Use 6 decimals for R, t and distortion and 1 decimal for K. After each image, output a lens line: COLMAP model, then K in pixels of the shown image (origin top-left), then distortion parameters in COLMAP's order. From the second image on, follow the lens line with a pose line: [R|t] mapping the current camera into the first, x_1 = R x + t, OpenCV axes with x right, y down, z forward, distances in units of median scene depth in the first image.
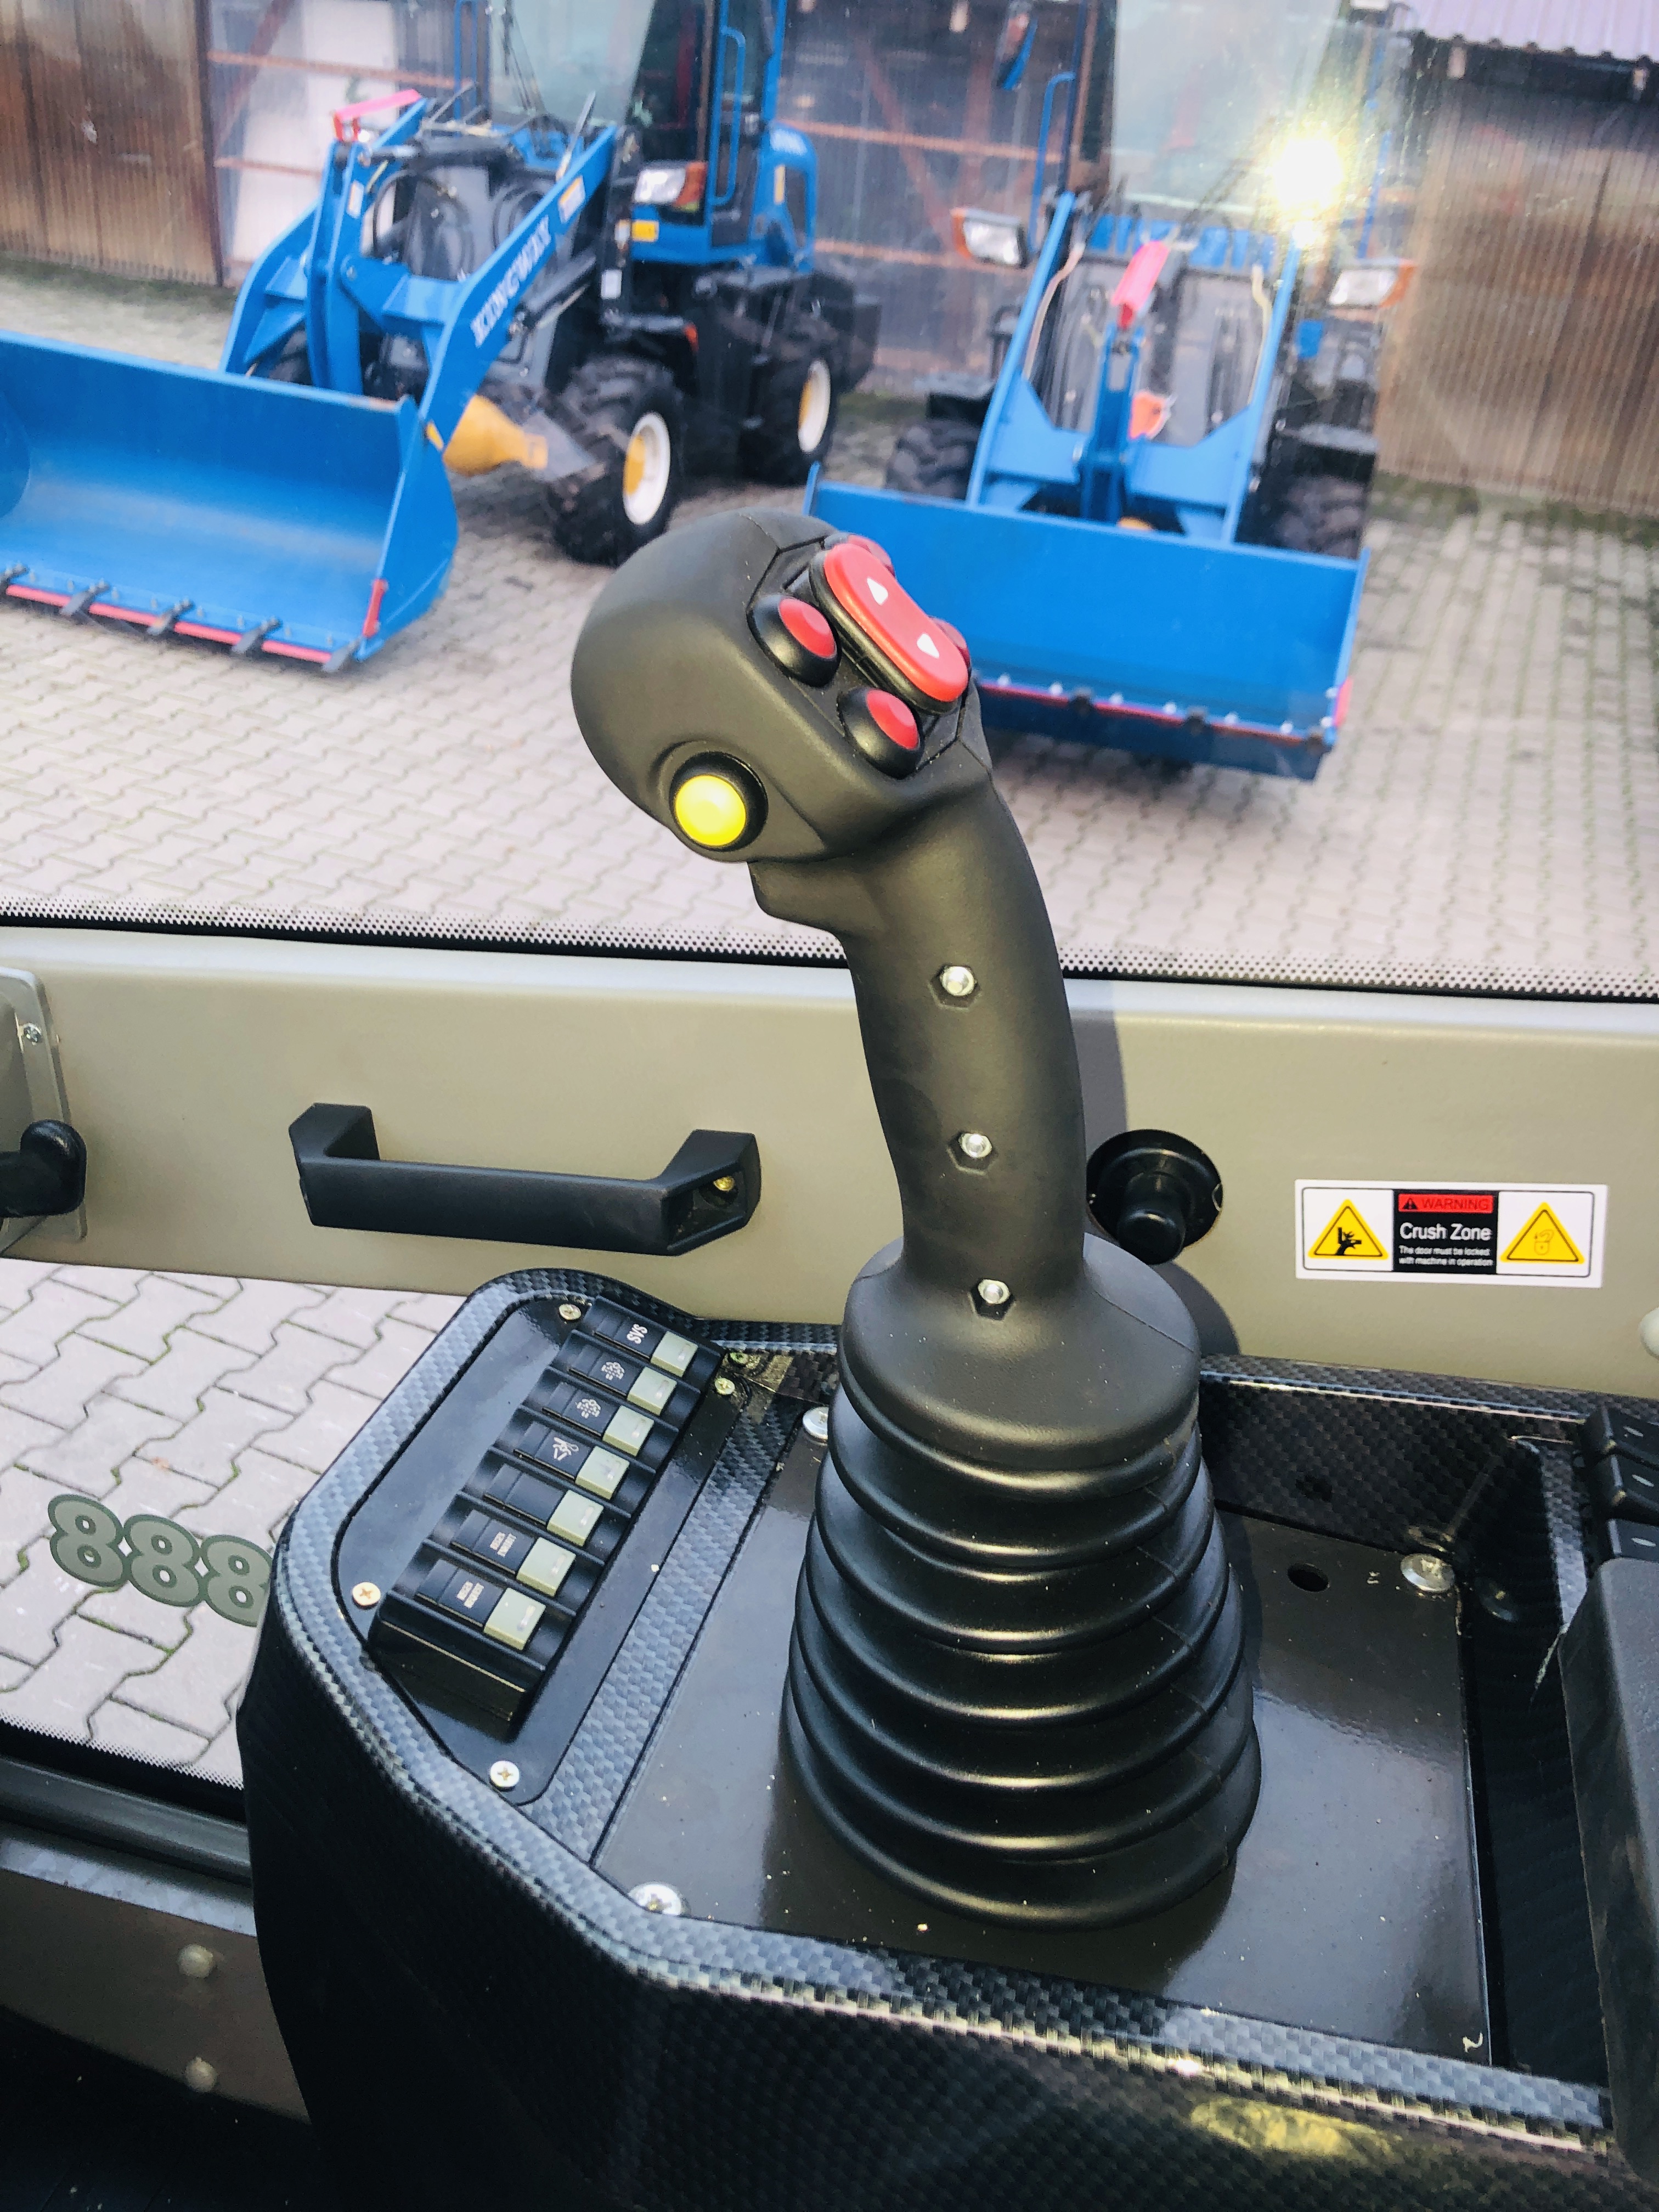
lens RADIAL K [[1869.7, 0, 904.2], [0, 1869.7, 1105.6], [0, 0, 1]] dist [-0.009030, -0.002297]
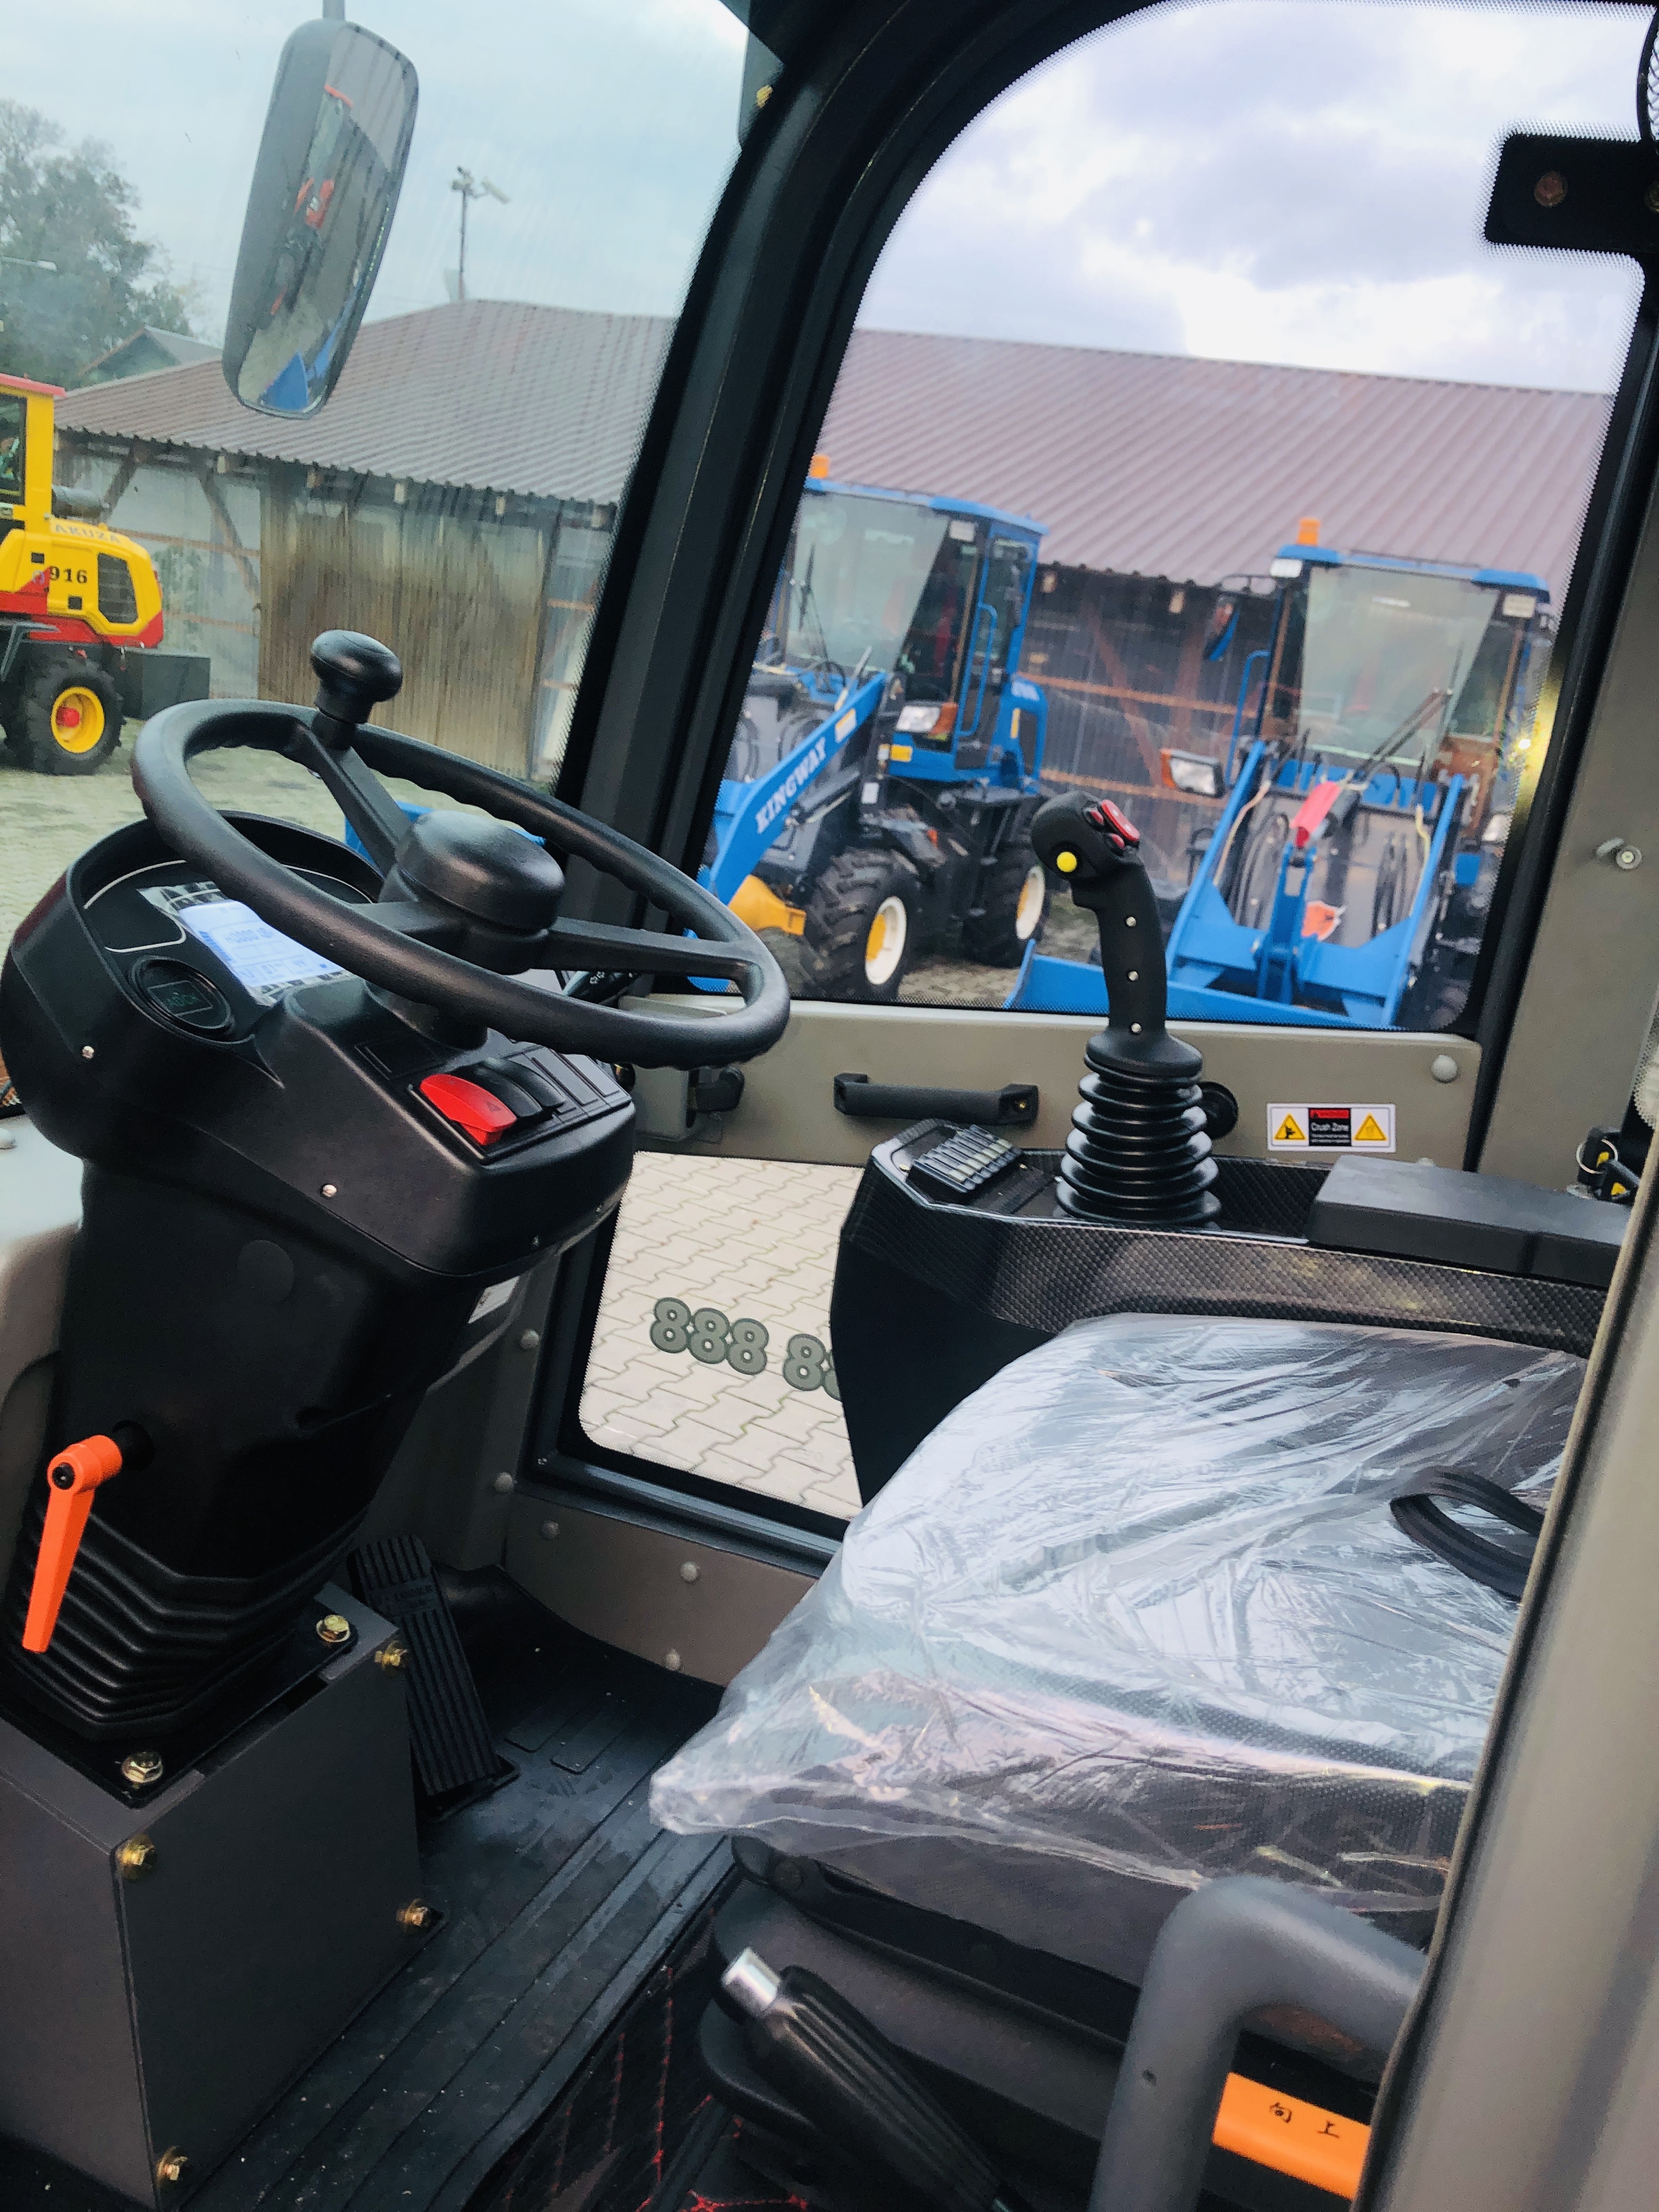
lens RADIAL K [[1869.7, 0, 904.2], [0, 1869.7, 1105.6], [0, 0, 1]] dist [-0.009030, -0.002297]
pose [[0.992505, 0.068586, -0.101139, -0.000863], [-0.092105, 0.963785, -0.250269, 0.051614], [0.080312, 0.257709, 0.962879, -0.101424]]
